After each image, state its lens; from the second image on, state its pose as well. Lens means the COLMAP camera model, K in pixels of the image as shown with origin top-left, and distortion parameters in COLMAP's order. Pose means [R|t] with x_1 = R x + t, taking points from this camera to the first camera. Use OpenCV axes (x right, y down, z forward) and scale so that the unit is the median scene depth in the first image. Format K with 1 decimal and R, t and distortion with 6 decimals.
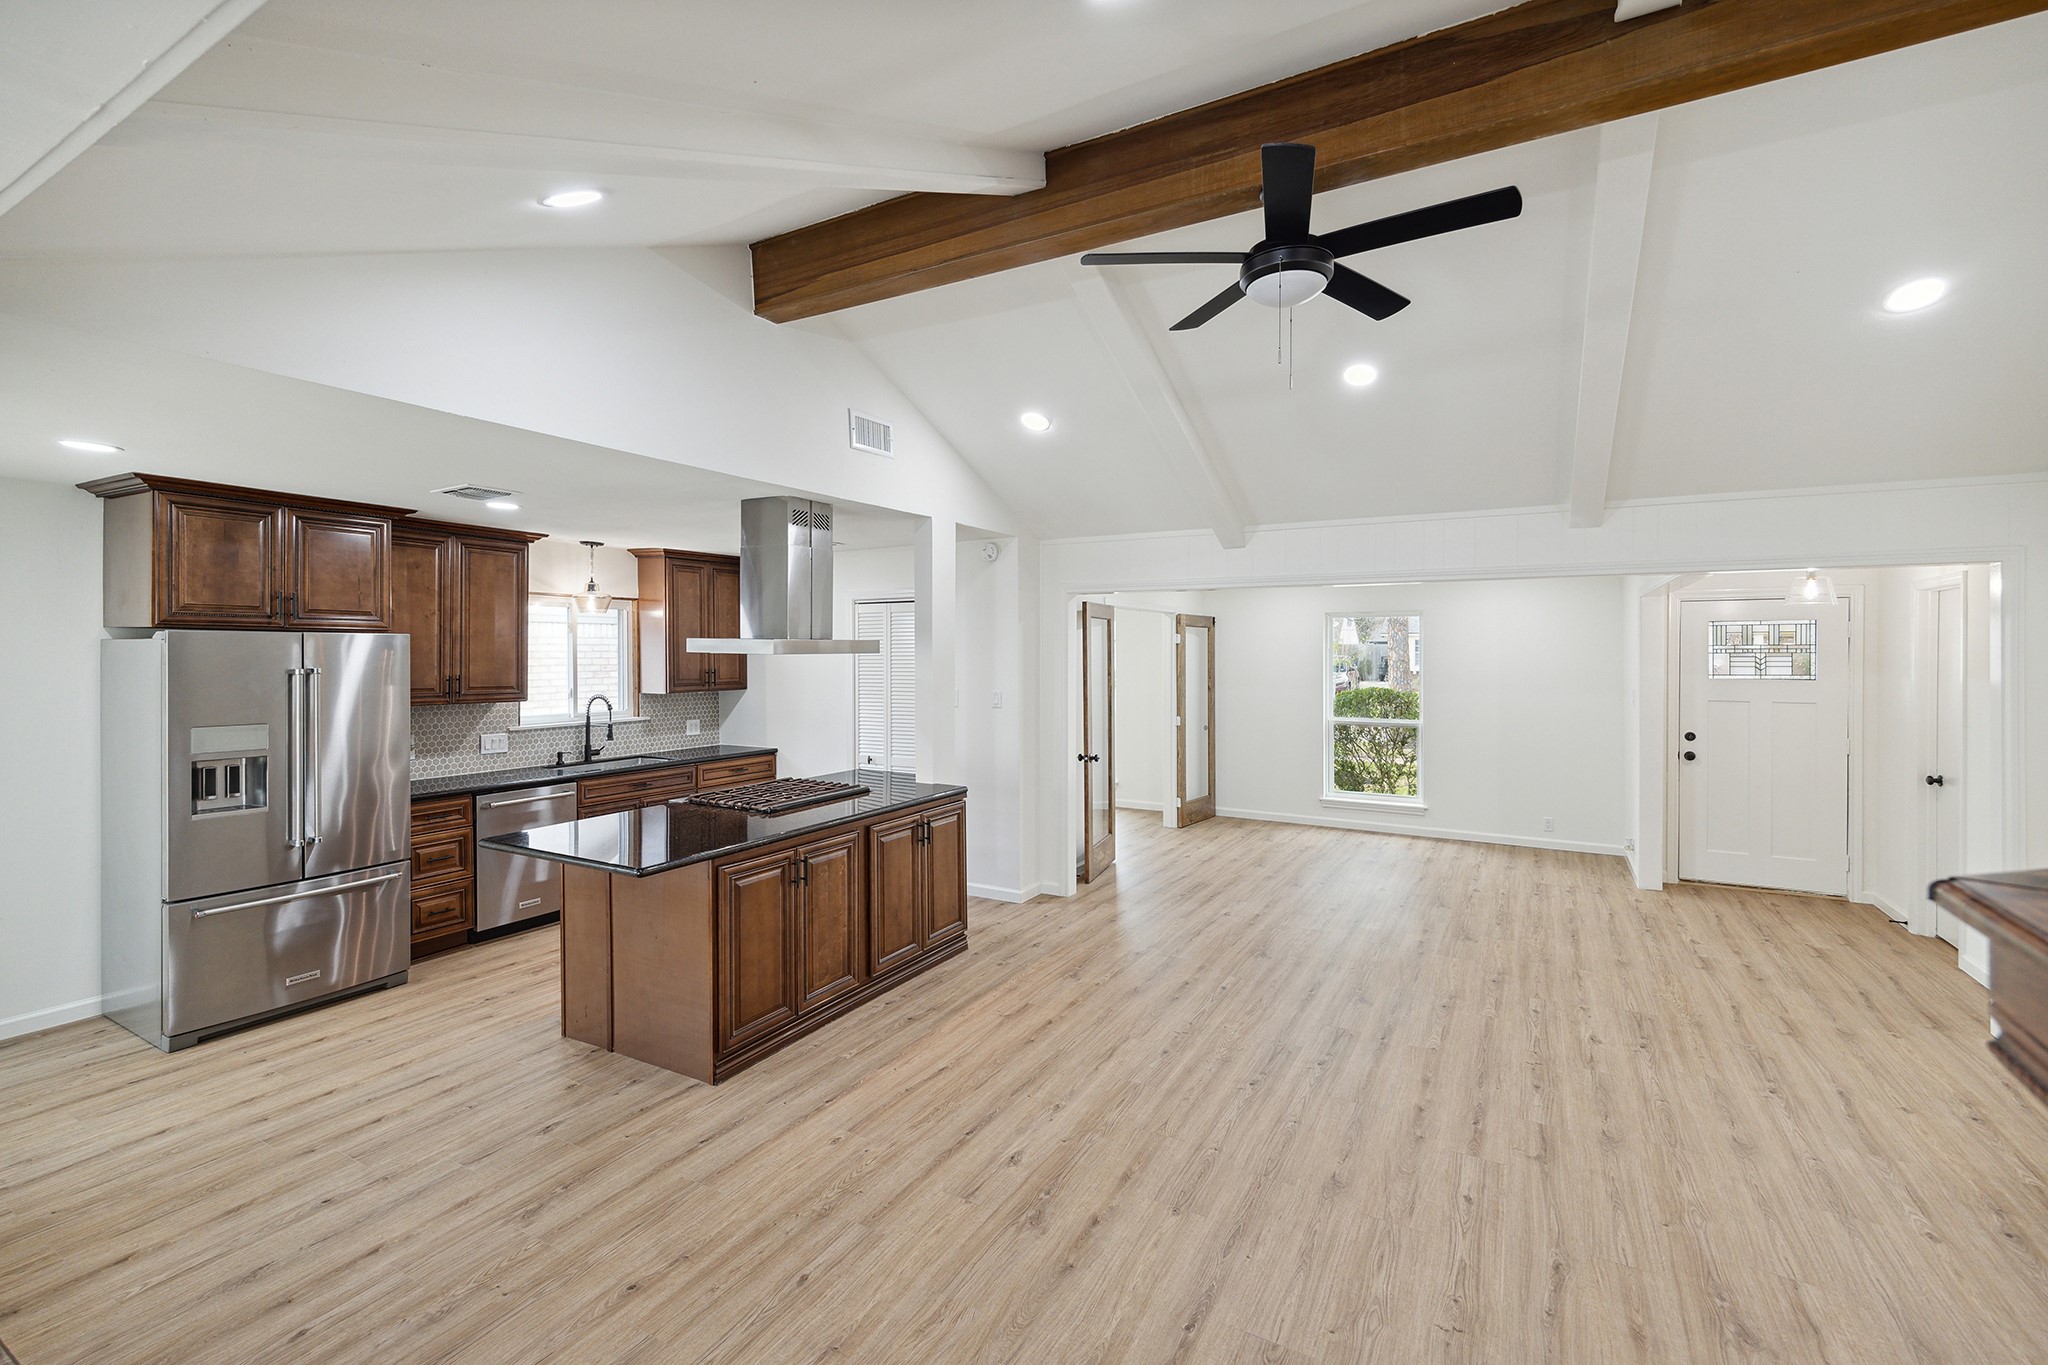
lens RADIAL K [[889.1, 0, 1030.8], [0, 889.1, 656.6], [0, 0, 1]] dist [0.006925, 0.000579]
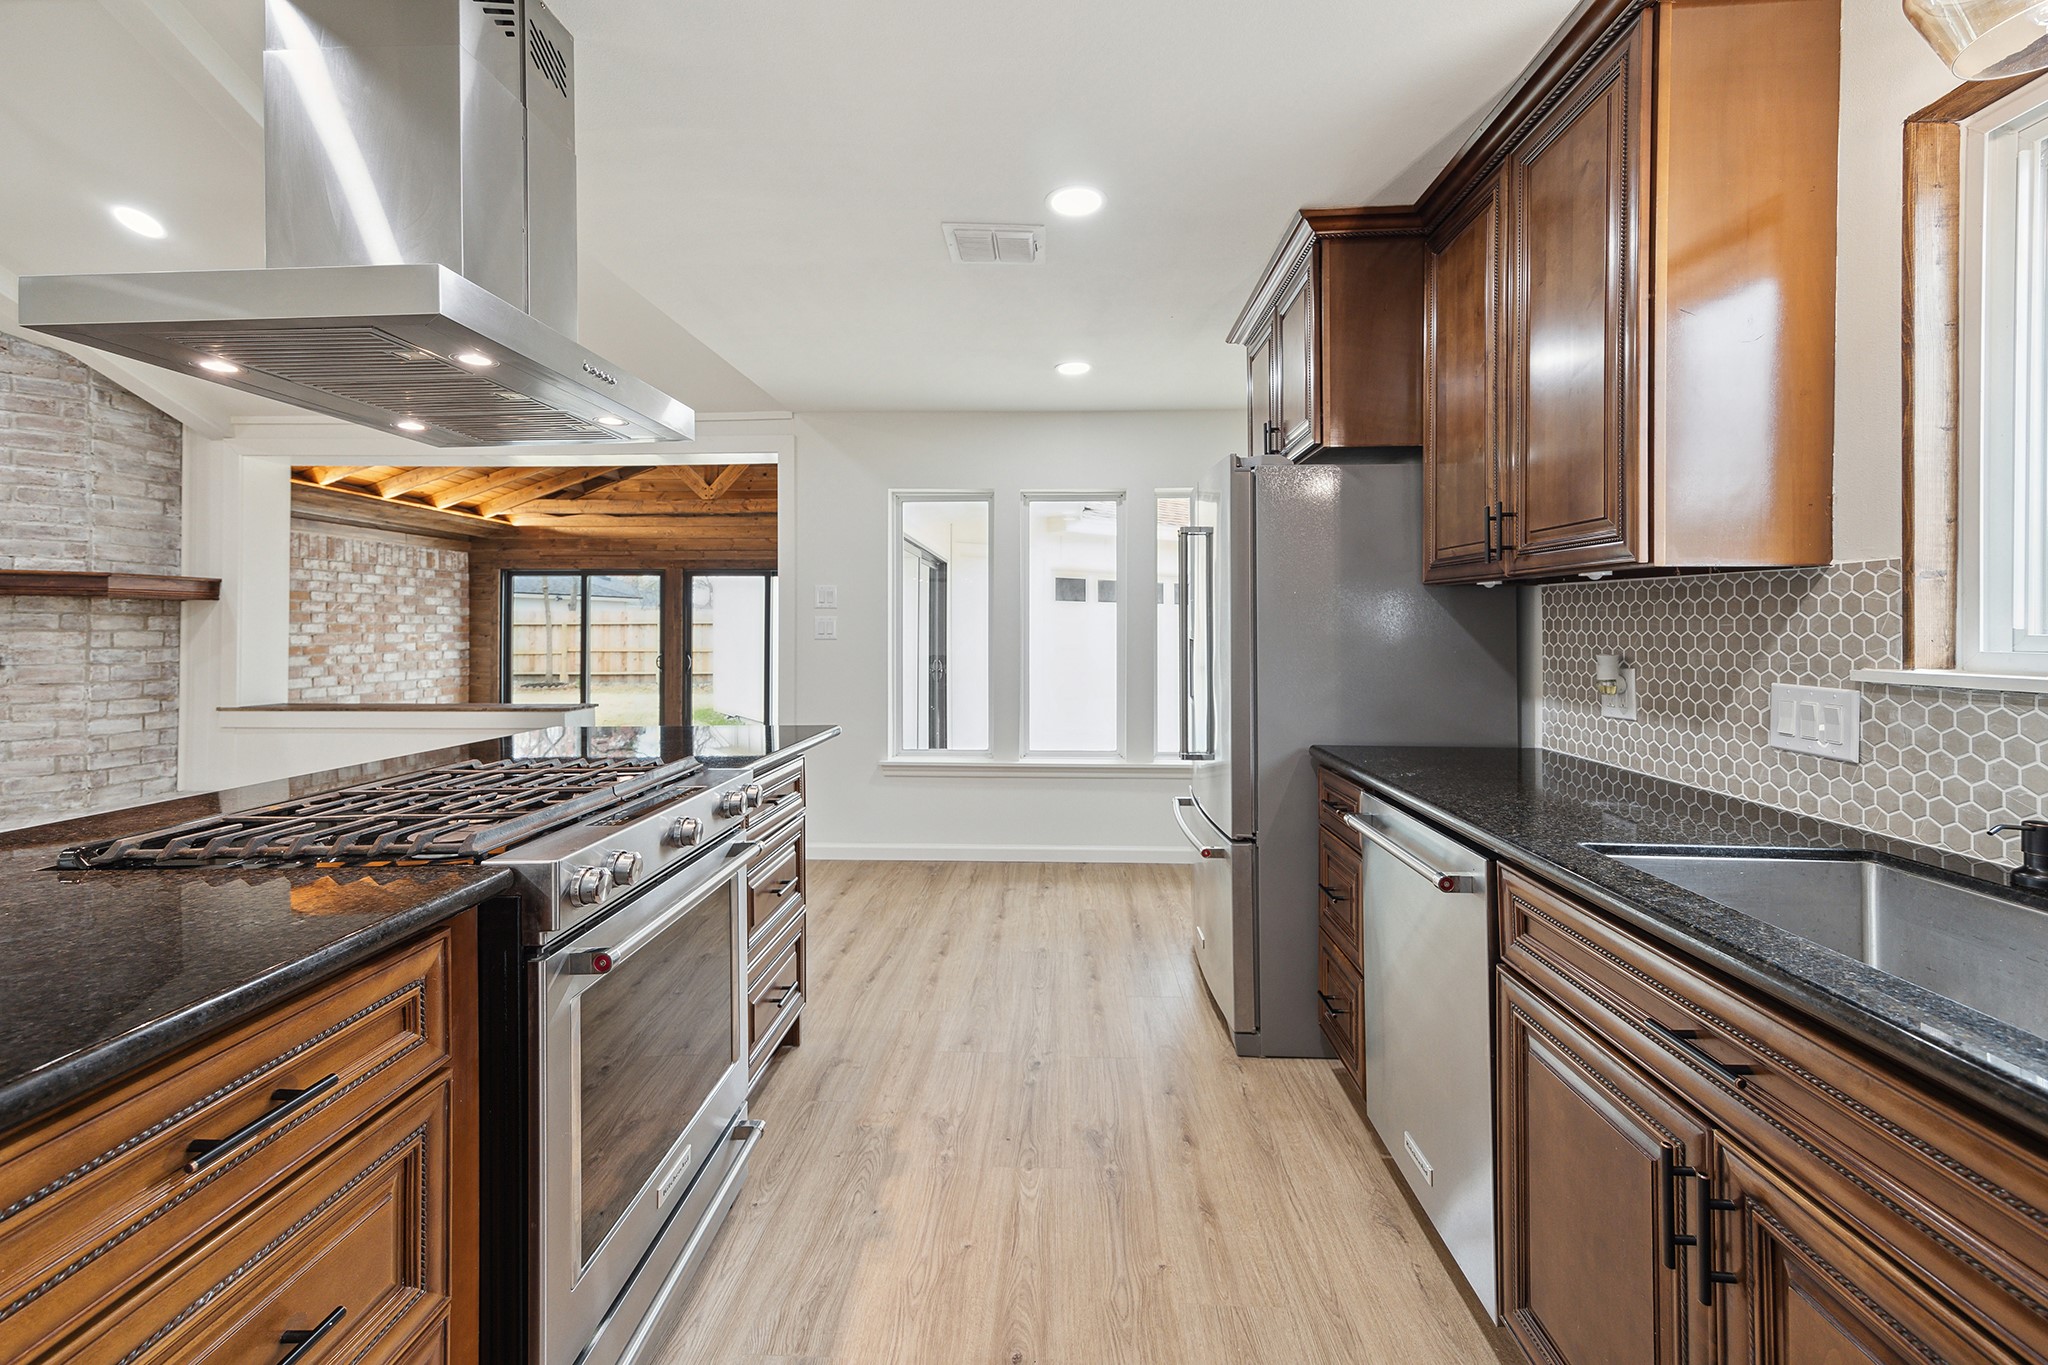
lens RADIAL K [[831.5, 0, 1028.2], [0, 831.5, 619.7], [0, 0, 1]] dist [0.014302, 0.000381]
pose [[-0.889121, -0.005112, -0.457644, -0.318451], [-0.003203, 0.999983, -0.004948, 0.083190], [0.457661, -0.002934, -0.889122, 1.370157]]
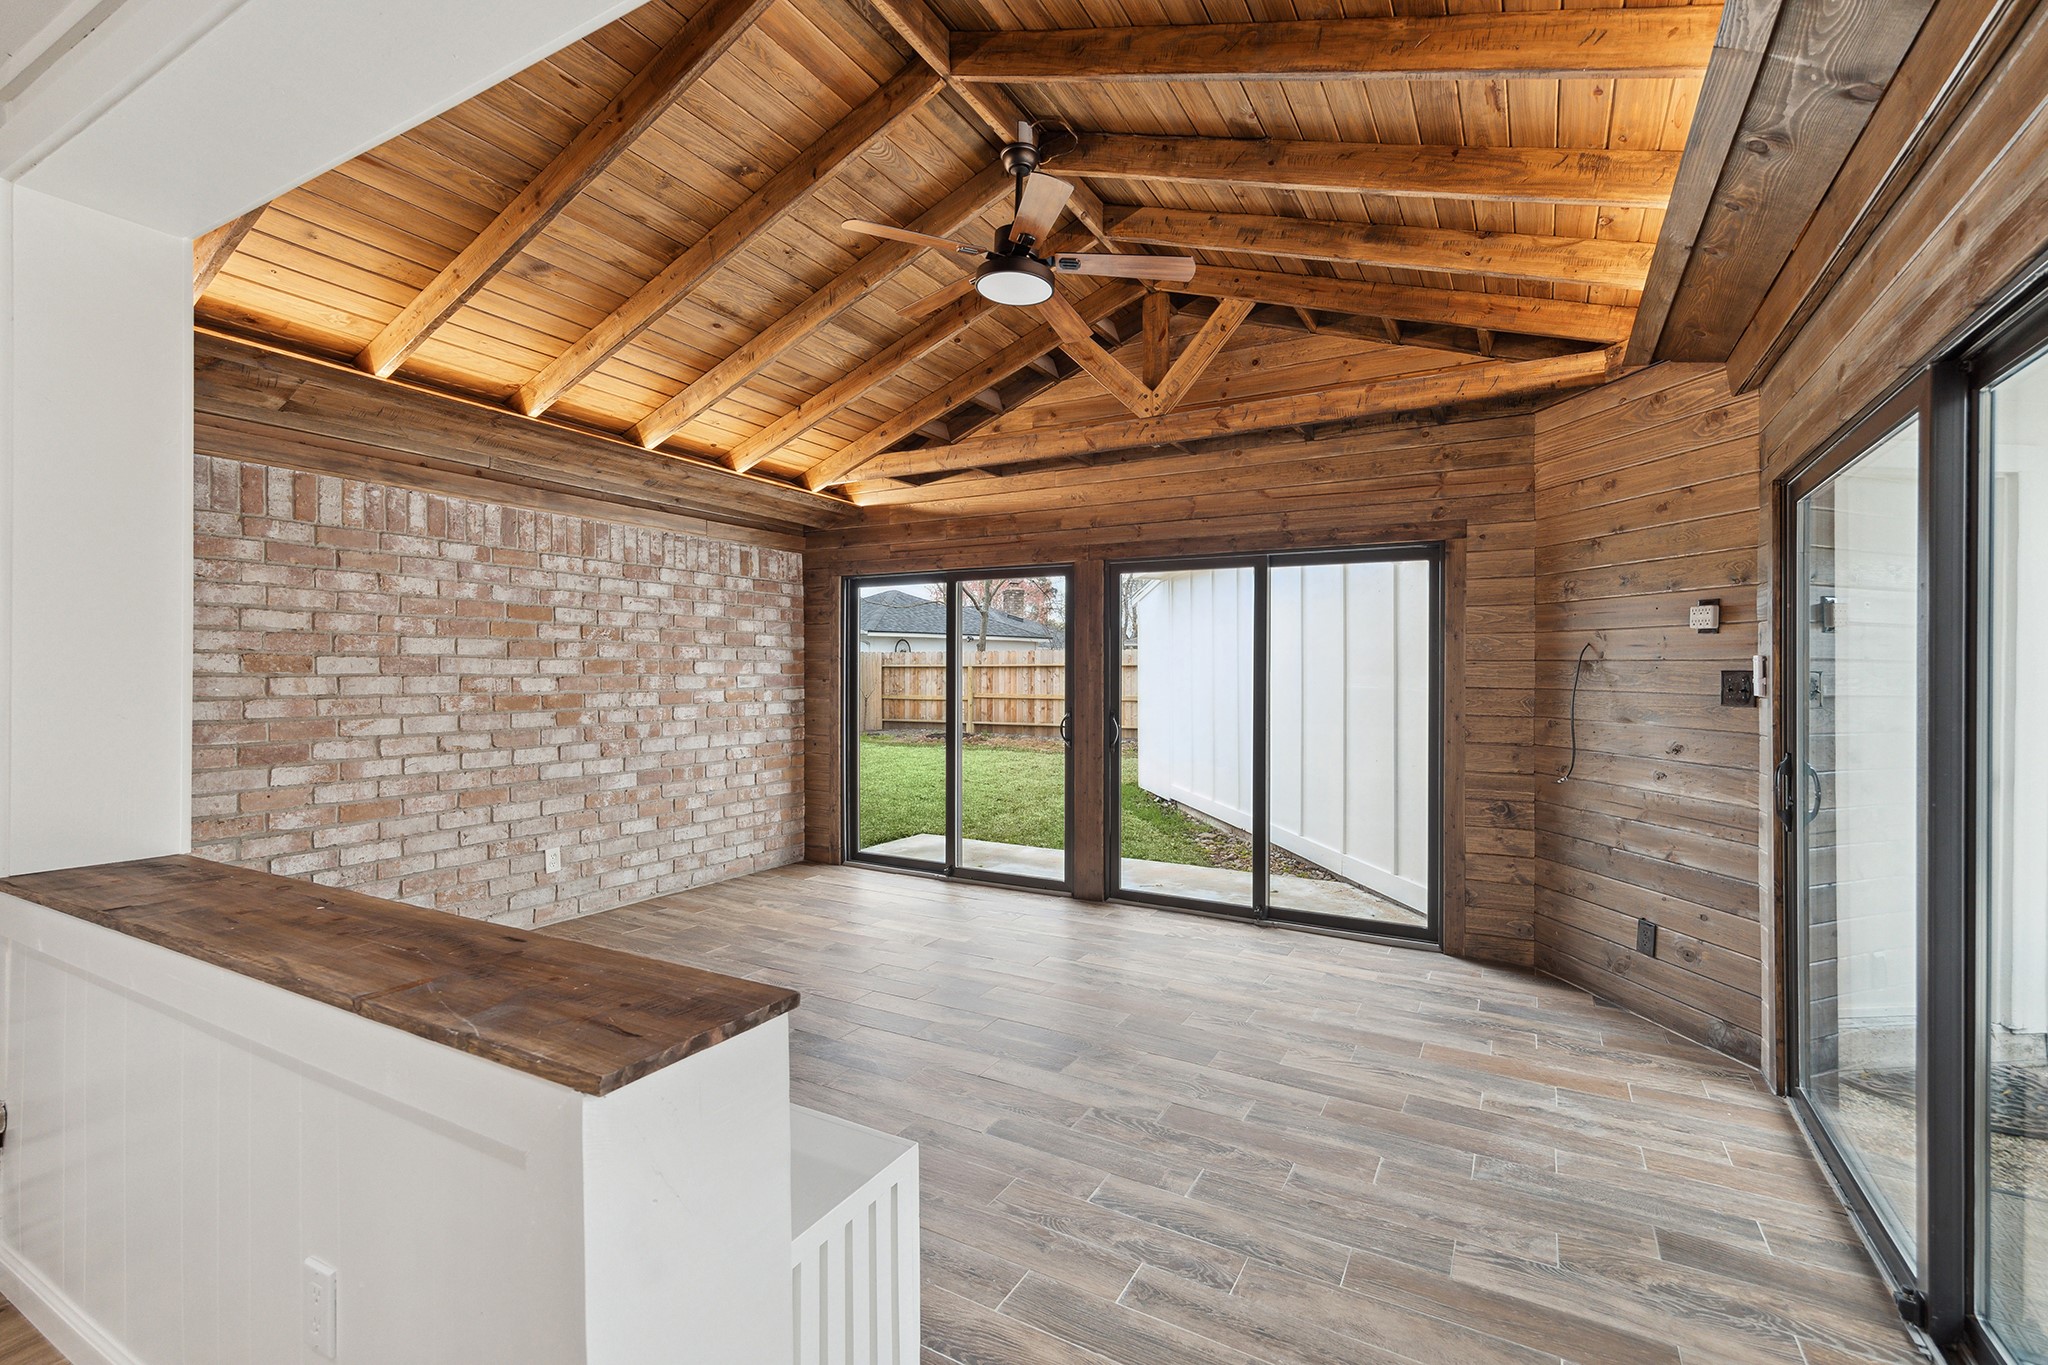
lens RADIAL K [[901.6, 0, 1024.4], [0, 901.6, 668.8], [0, 0, 1]] dist [0.021860, -0.000034]
pose [[-0.999937, -0.003930, -0.010503, -0.376227], [-0.003982, 0.999980, 0.004908, 0.090651], [0.010483, 0.004950, -0.999933, 0.451996]]
